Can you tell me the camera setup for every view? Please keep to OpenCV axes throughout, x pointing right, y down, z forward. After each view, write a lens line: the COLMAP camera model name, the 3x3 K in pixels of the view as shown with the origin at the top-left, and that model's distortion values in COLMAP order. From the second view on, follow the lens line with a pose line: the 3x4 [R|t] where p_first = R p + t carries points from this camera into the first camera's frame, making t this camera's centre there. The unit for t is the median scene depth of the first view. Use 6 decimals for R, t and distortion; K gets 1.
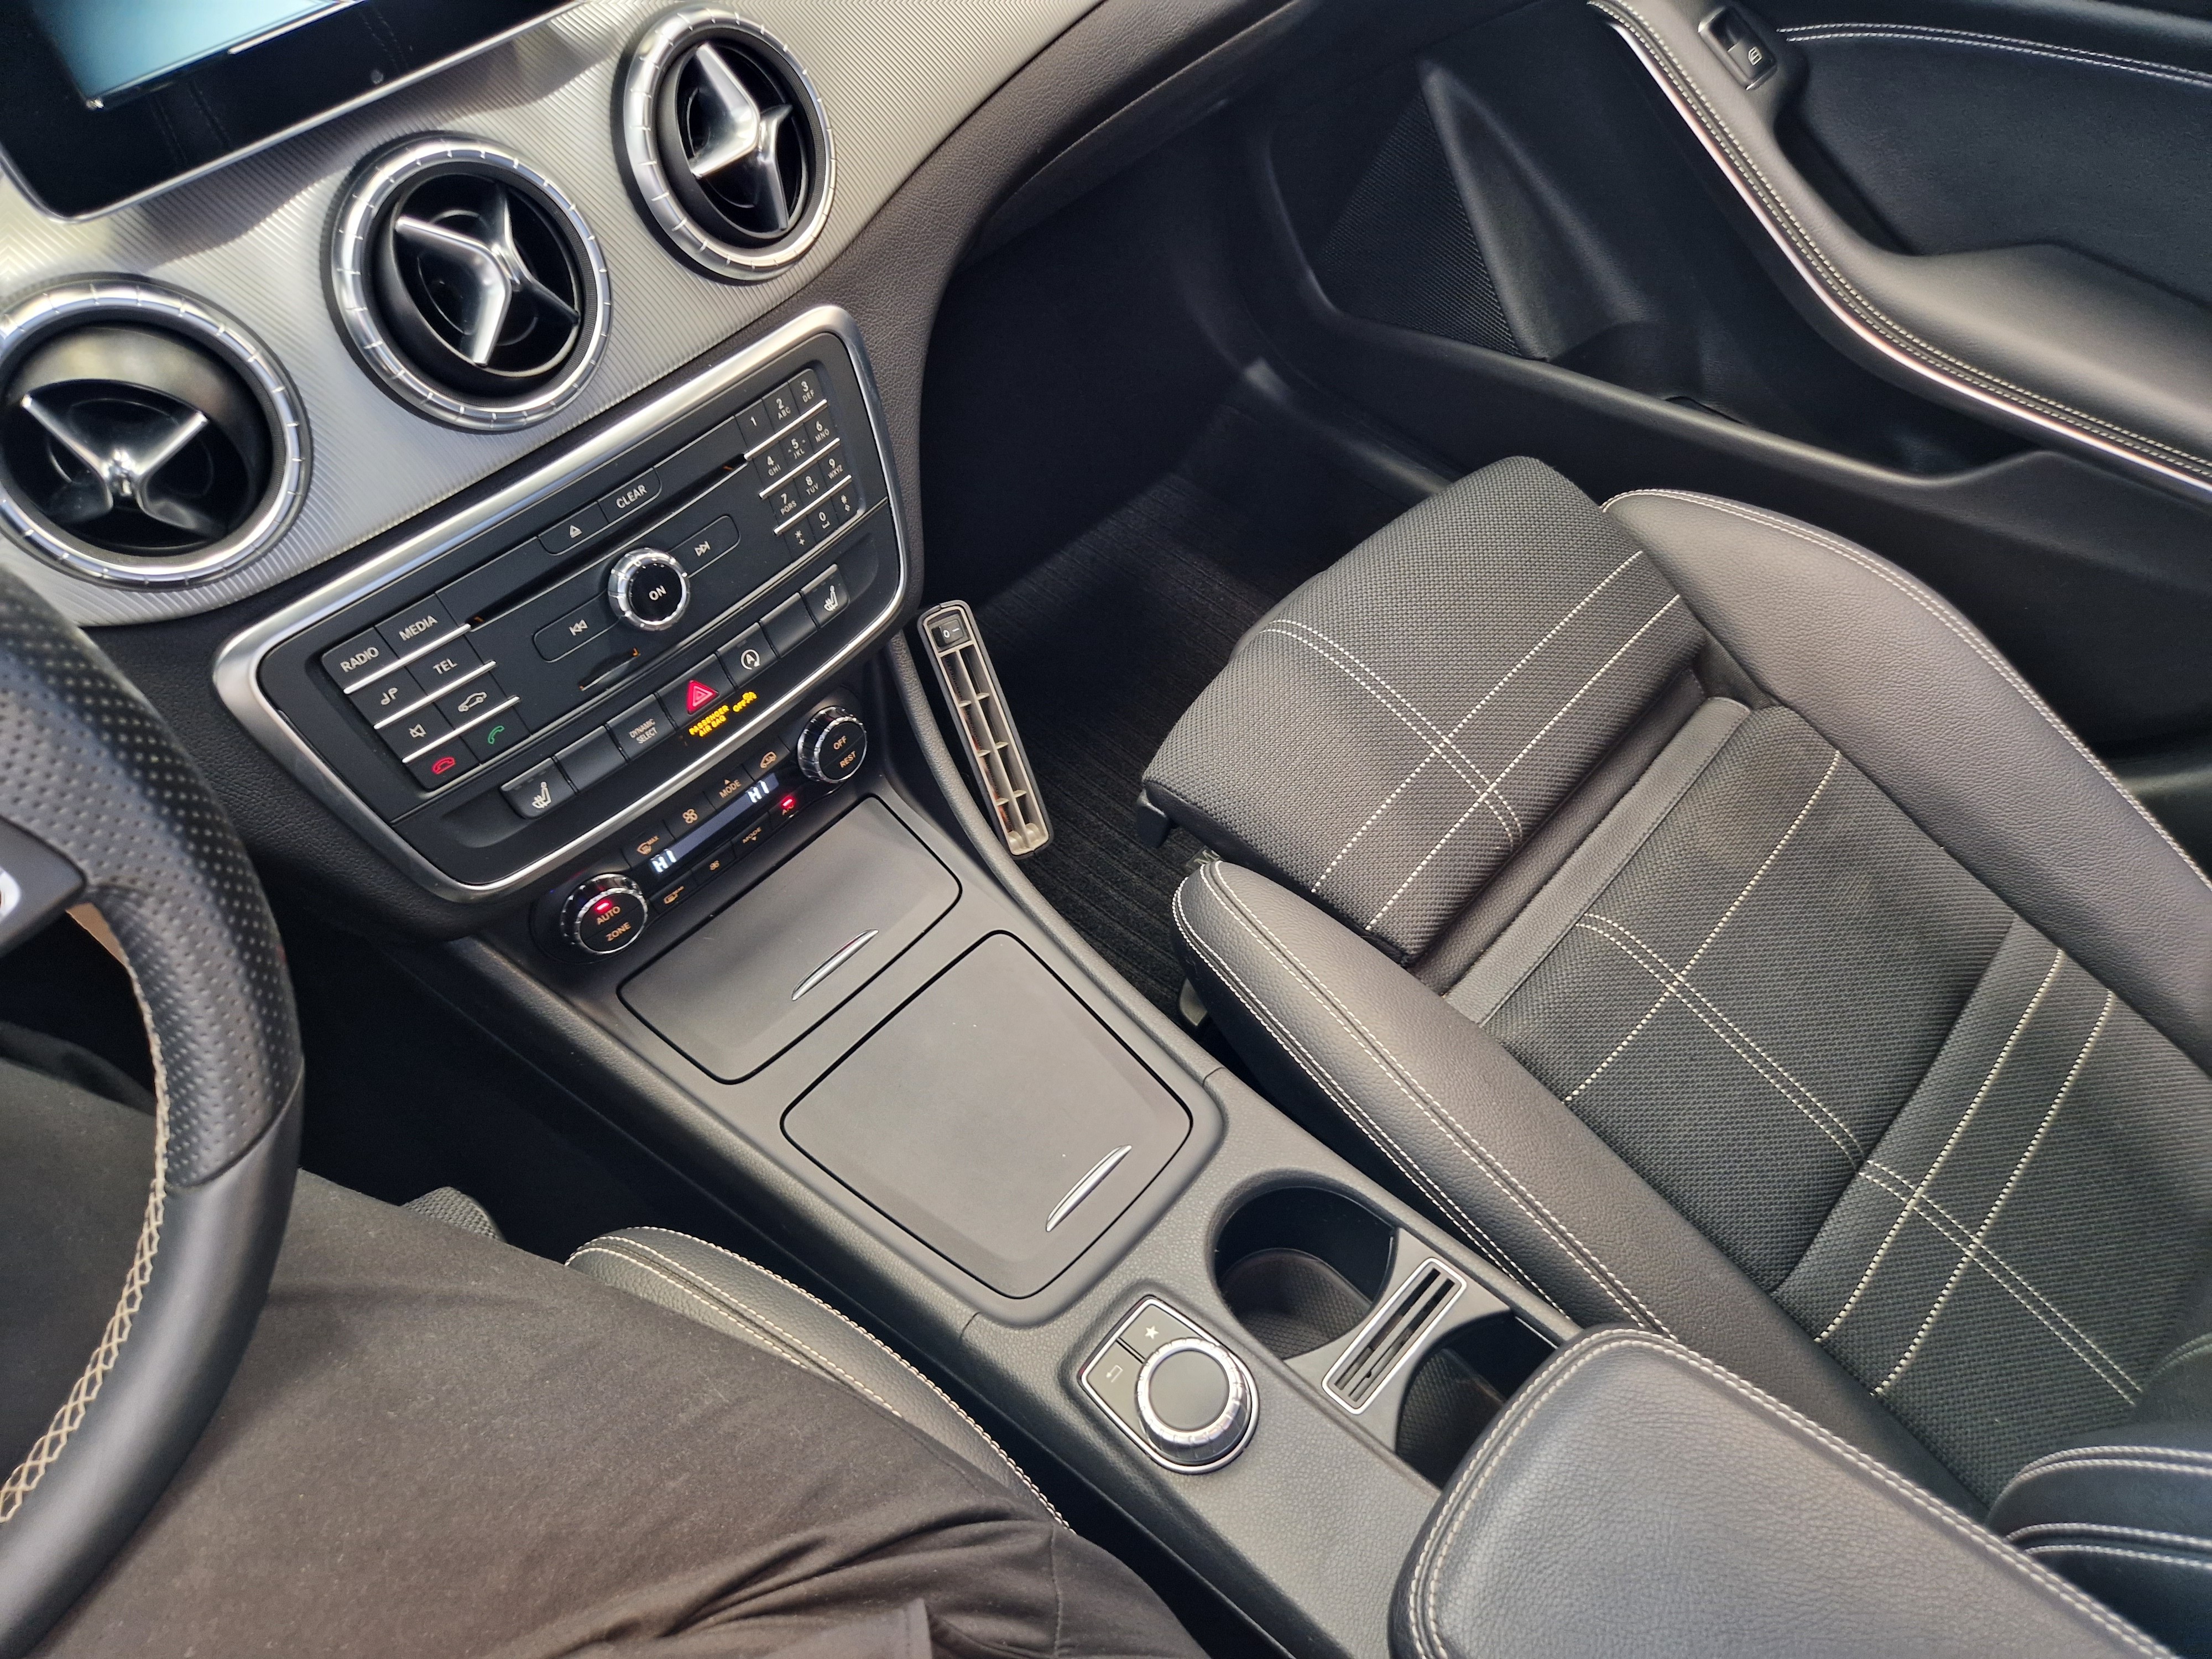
lens RADIAL K [[1465.0, 0, 1123.9], [0, 1465.0, 877.5], [0, 0, 1]] dist [0.046285, -0.058657]
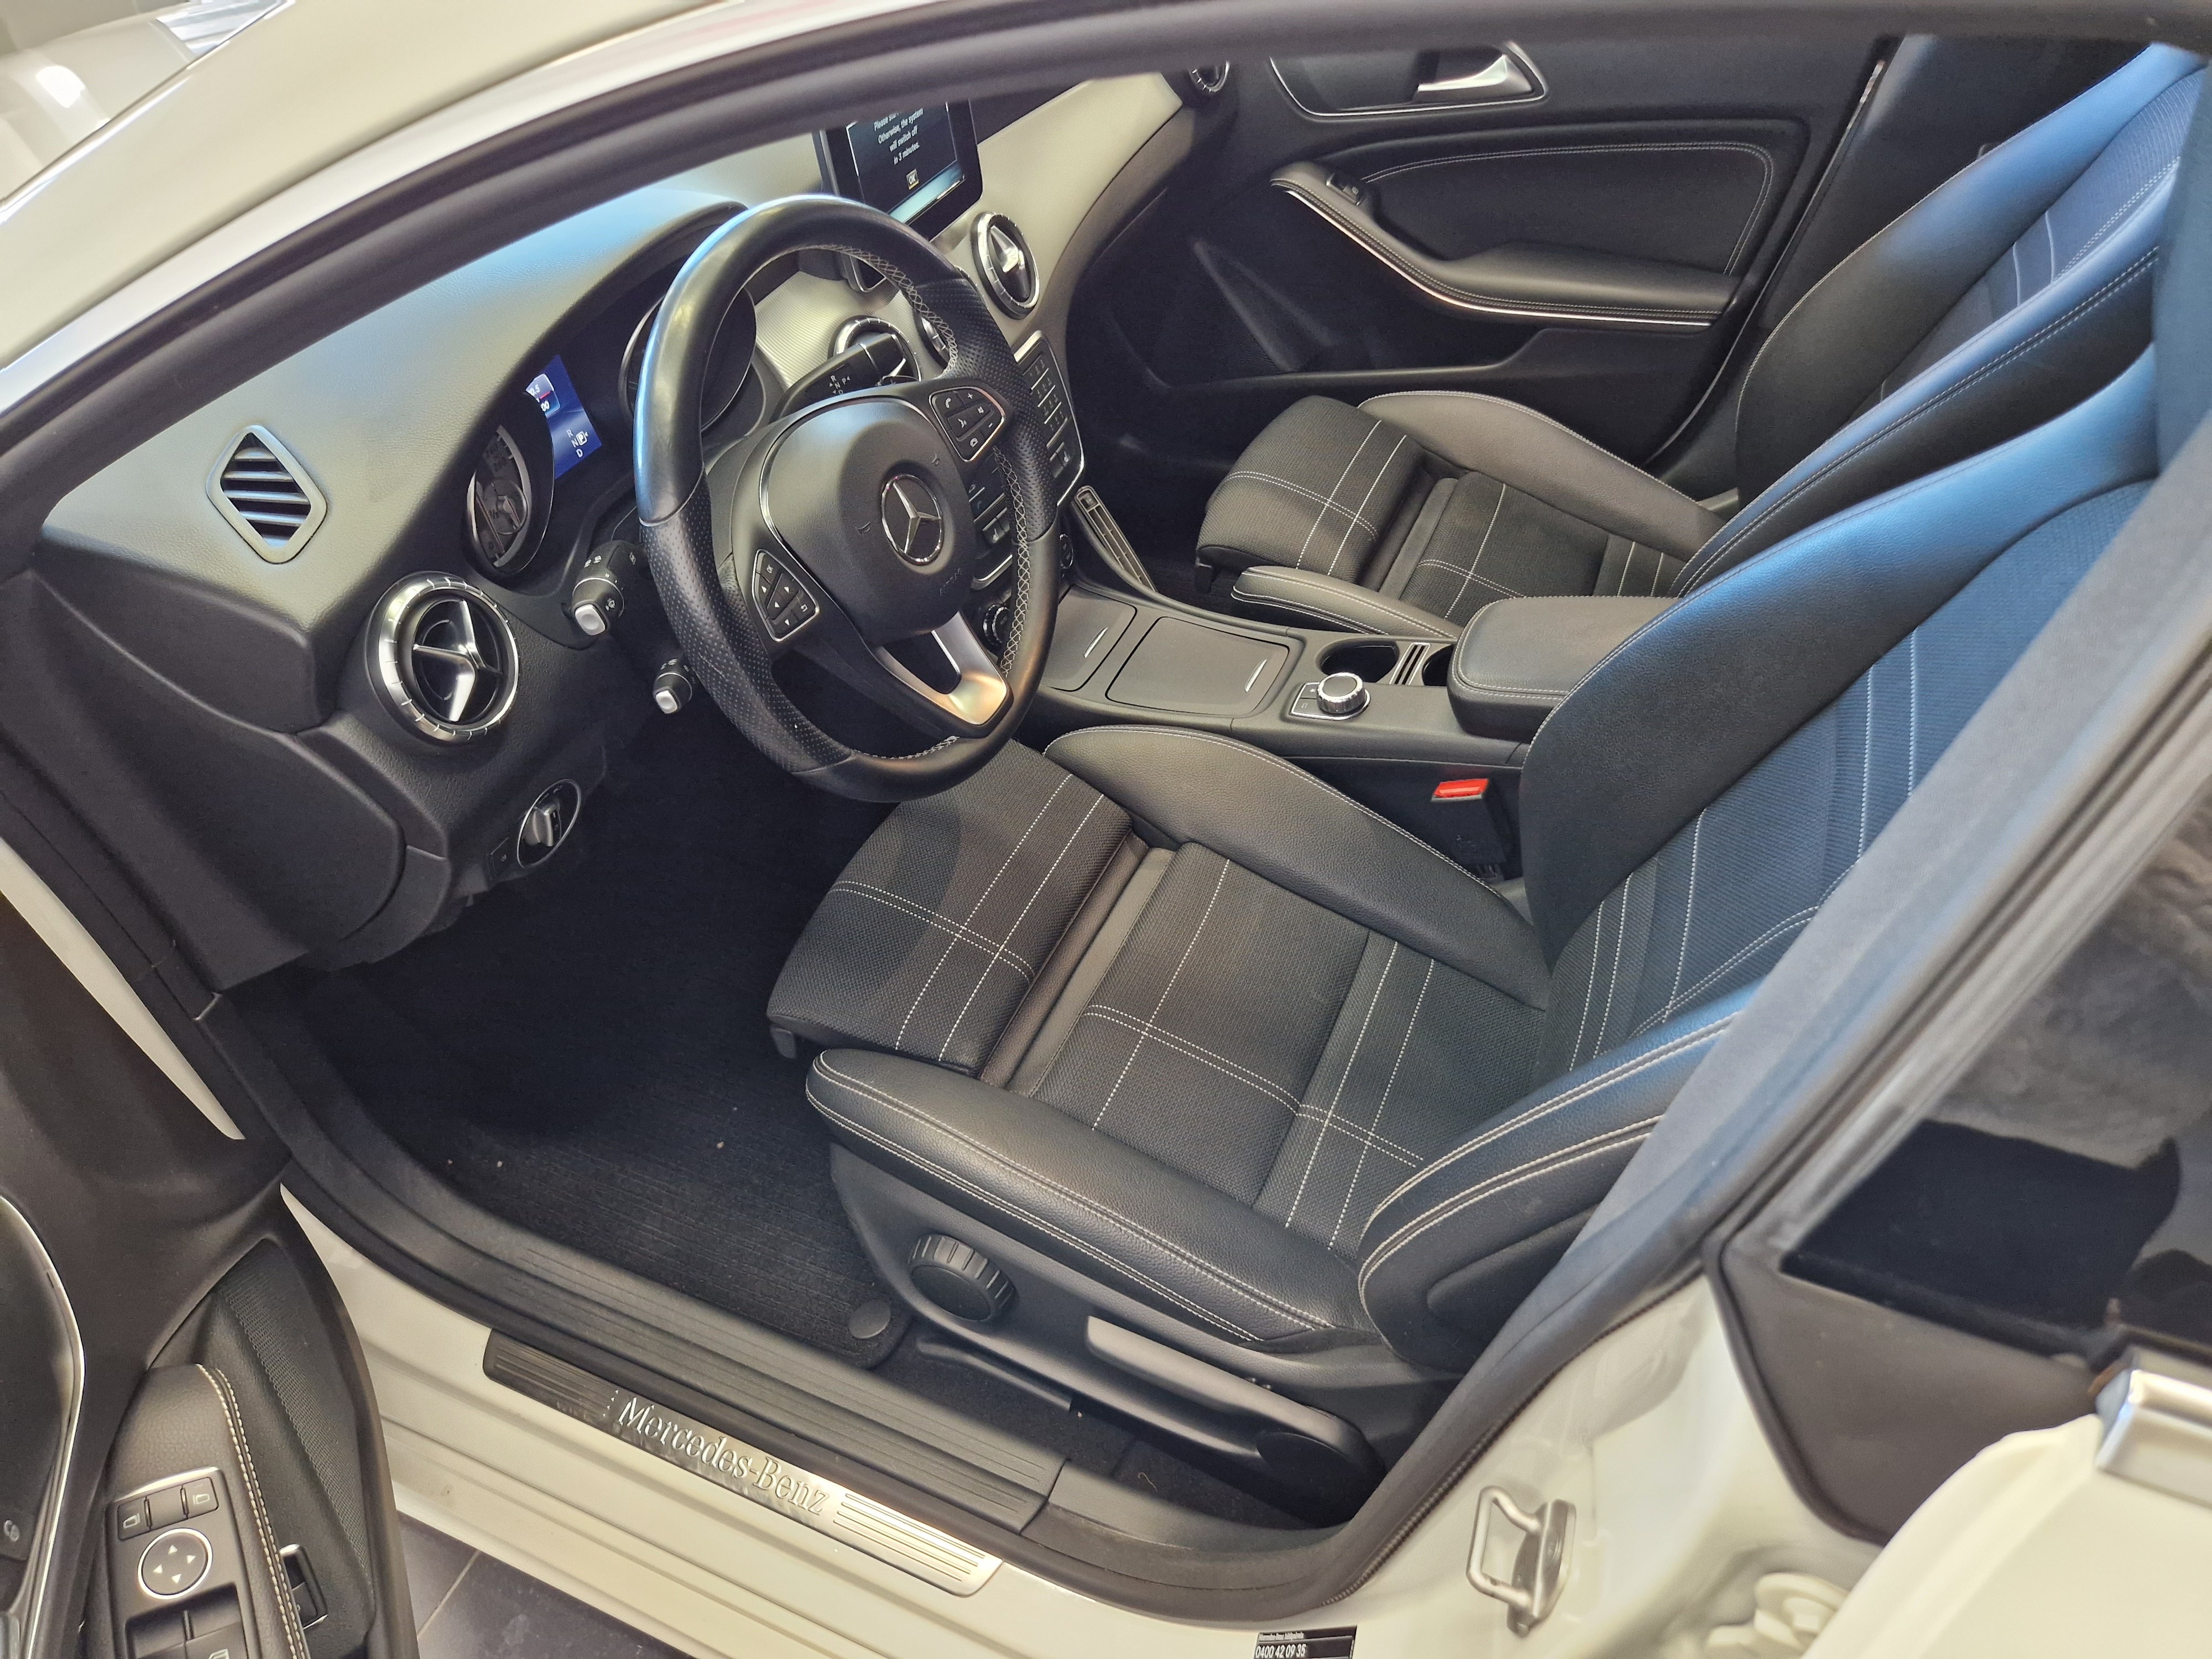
lens RADIAL K [[1465.0, 0, 1123.9], [0, 1465.0, 877.5], [0, 0, 1]] dist [0.046285, -0.058657]
pose [[0.945439, -0.266846, 0.186917, -0.746707], [0.298565, 0.939260, -0.169262, 0.859831], [-0.130397, 0.215834, 0.967684, -1.081679]]
